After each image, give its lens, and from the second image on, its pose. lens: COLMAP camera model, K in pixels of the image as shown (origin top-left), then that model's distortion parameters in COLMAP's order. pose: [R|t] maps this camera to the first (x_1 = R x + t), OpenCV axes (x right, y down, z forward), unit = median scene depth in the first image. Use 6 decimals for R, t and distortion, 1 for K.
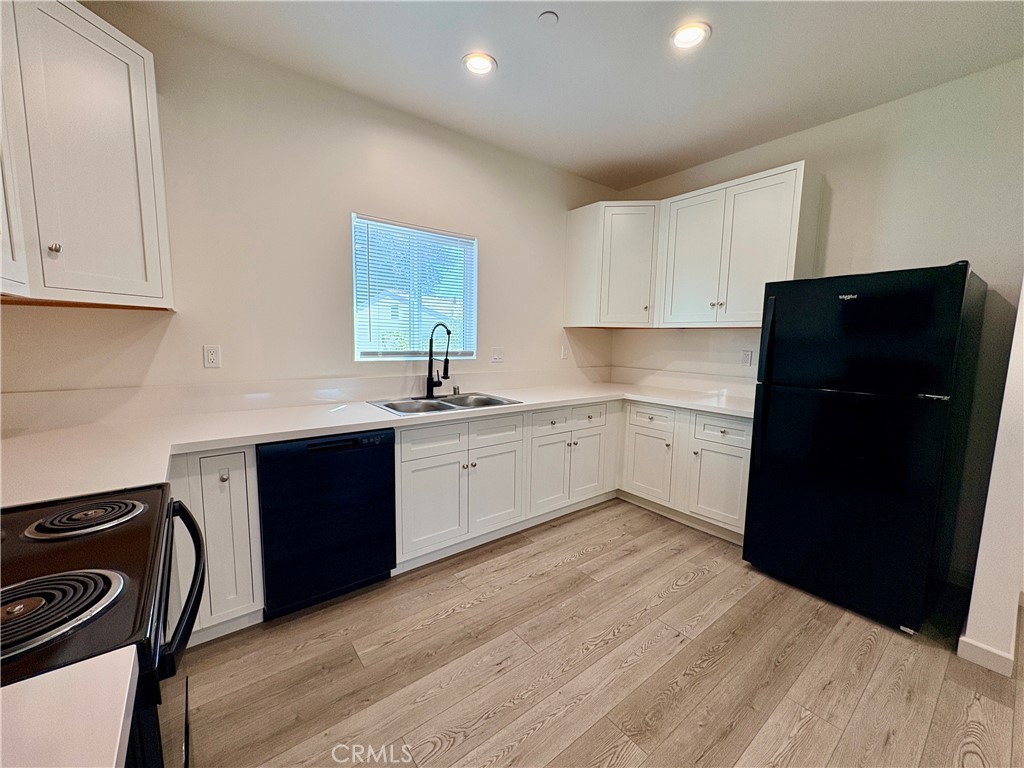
lens RADIAL K [[413.2, 0, 529.5], [0, 413.2, 381.6], [0, 0, 1]] dist [0.001008, 0.000165]
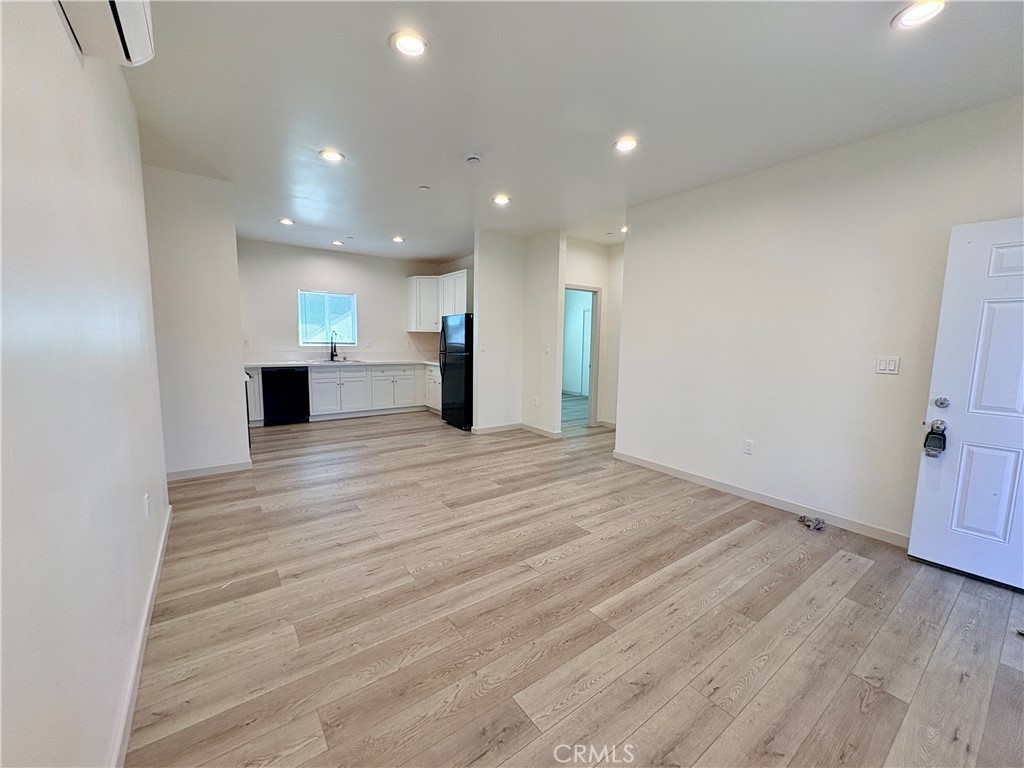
lens RADIAL K [[413.2, 0, 529.5], [0, 413.2, 381.6], [0, 0, 1]] dist [0.001008, 0.000165]
pose [[0.999581, 0.001932, -0.028894, 1.053387], [-0.001882, 0.999997, 0.001761, 0.163373], [0.028897, -0.001706, 0.999581, -1.497619]]
